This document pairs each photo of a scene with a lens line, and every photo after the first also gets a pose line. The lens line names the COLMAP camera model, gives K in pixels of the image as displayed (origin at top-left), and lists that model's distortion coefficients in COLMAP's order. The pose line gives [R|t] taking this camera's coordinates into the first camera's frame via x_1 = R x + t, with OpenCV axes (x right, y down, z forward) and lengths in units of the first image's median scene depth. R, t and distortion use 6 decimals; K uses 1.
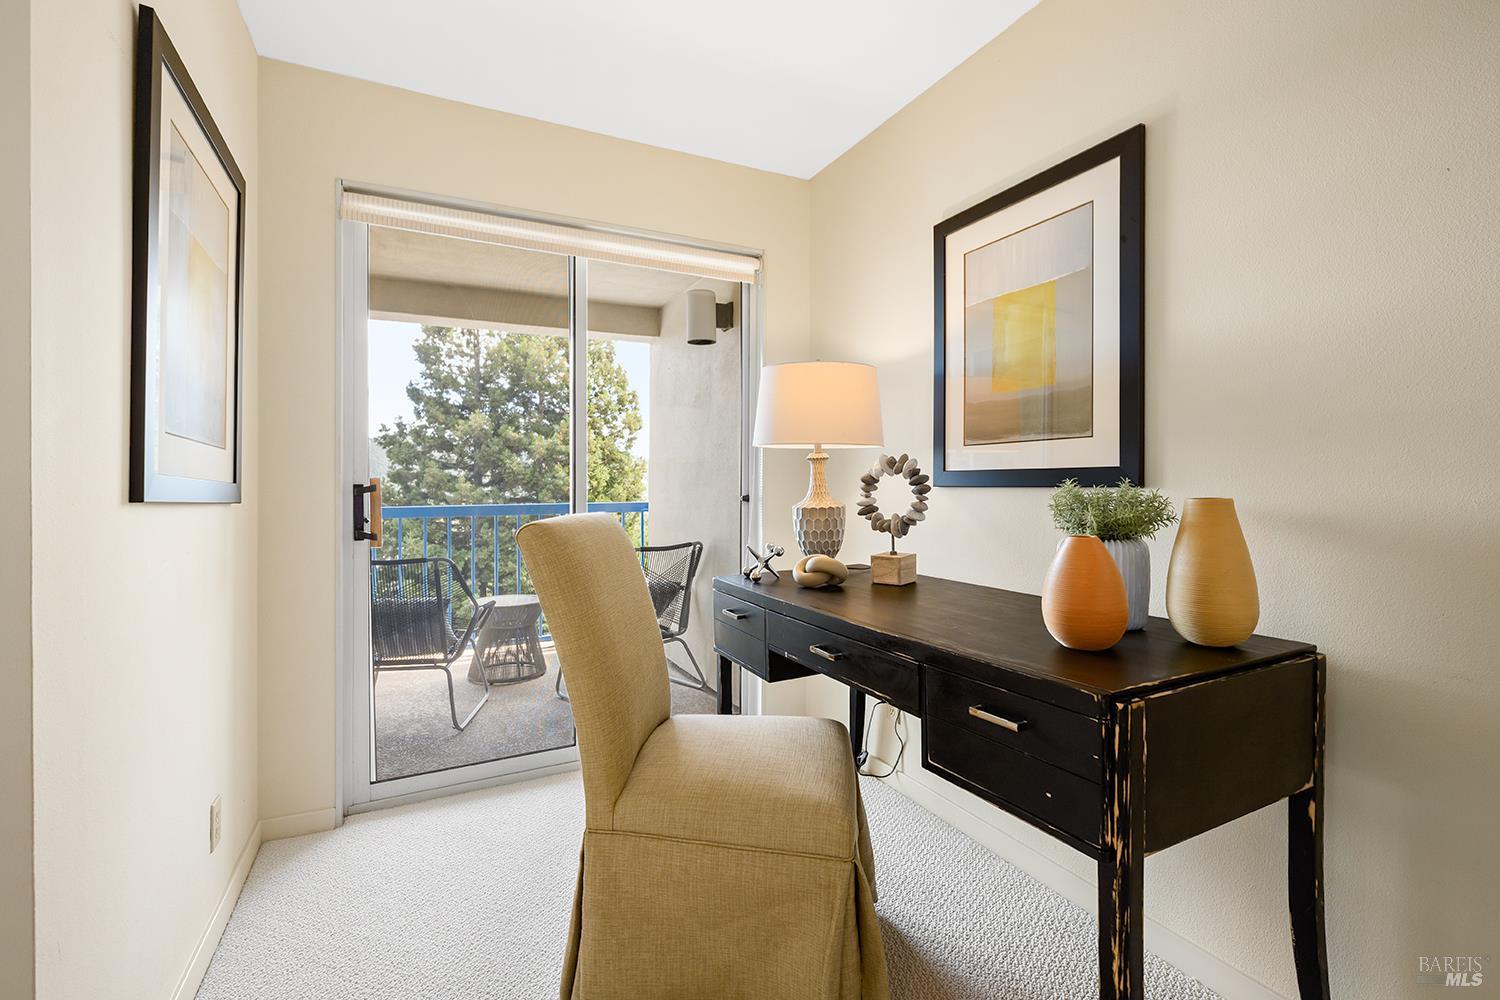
lens RADIAL K [[687.8, 0, 741.4], [0, 687.8, 499.5], [0, 0, 1]] dist [0.005742, 0.001277]
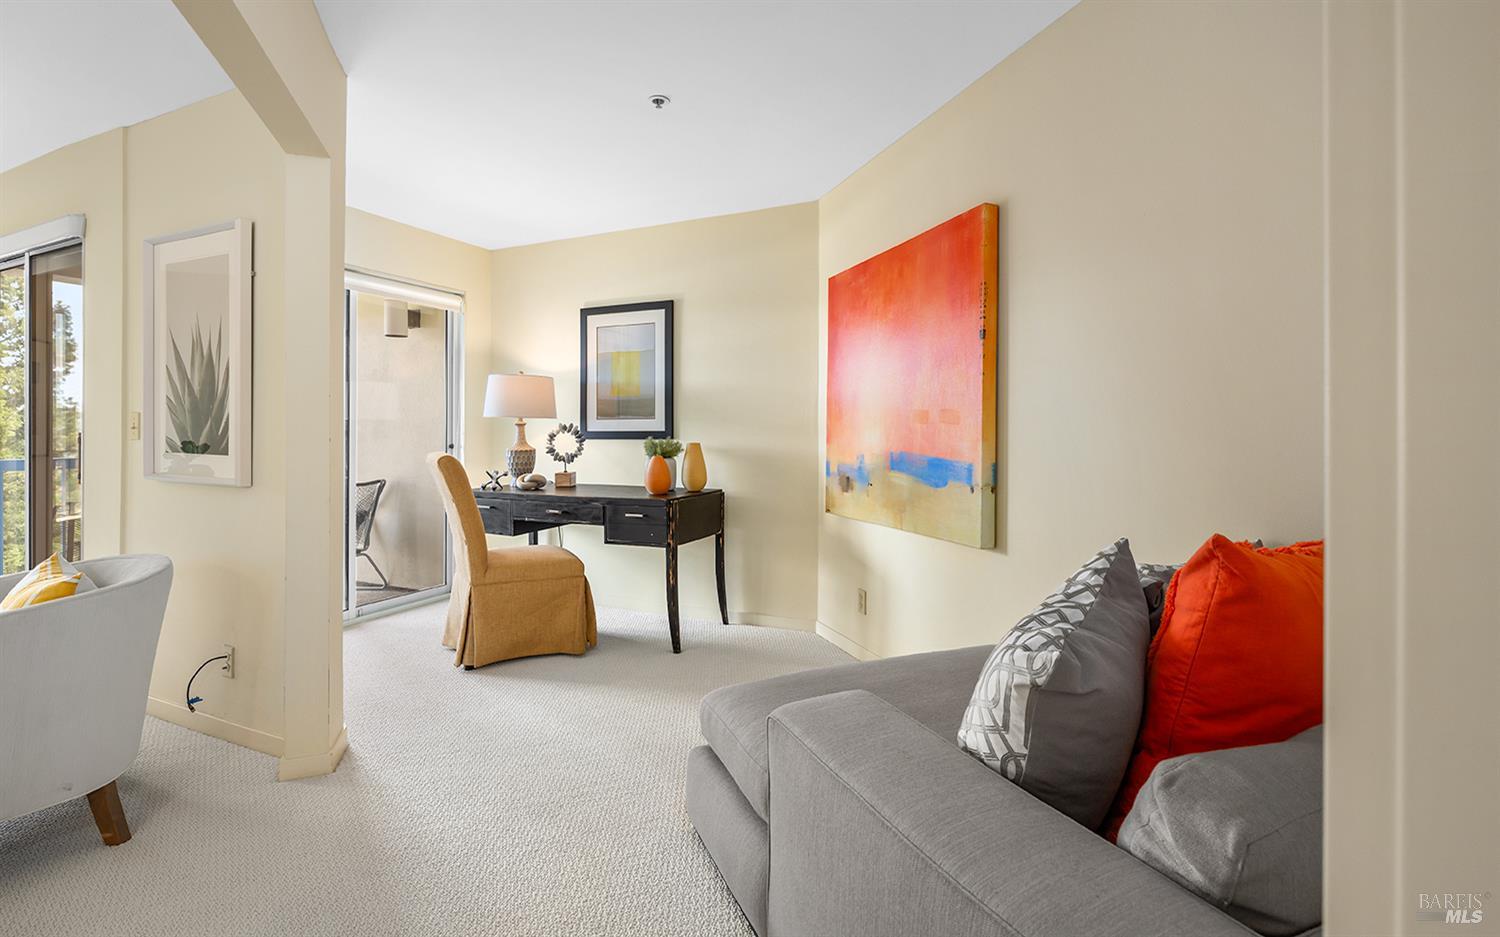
lens RADIAL K [[652.1, 0, 769.4], [0, 652.1, 435.7], [0, 0, 1]] dist [-0.014259, 0.000159]
pose [[0.767881, 0.002311, 0.640588, -0.546573], [0.011717, 0.999776, -0.017653, 0.012486], [-0.640485, 0.021061, 0.767682, -0.856949]]
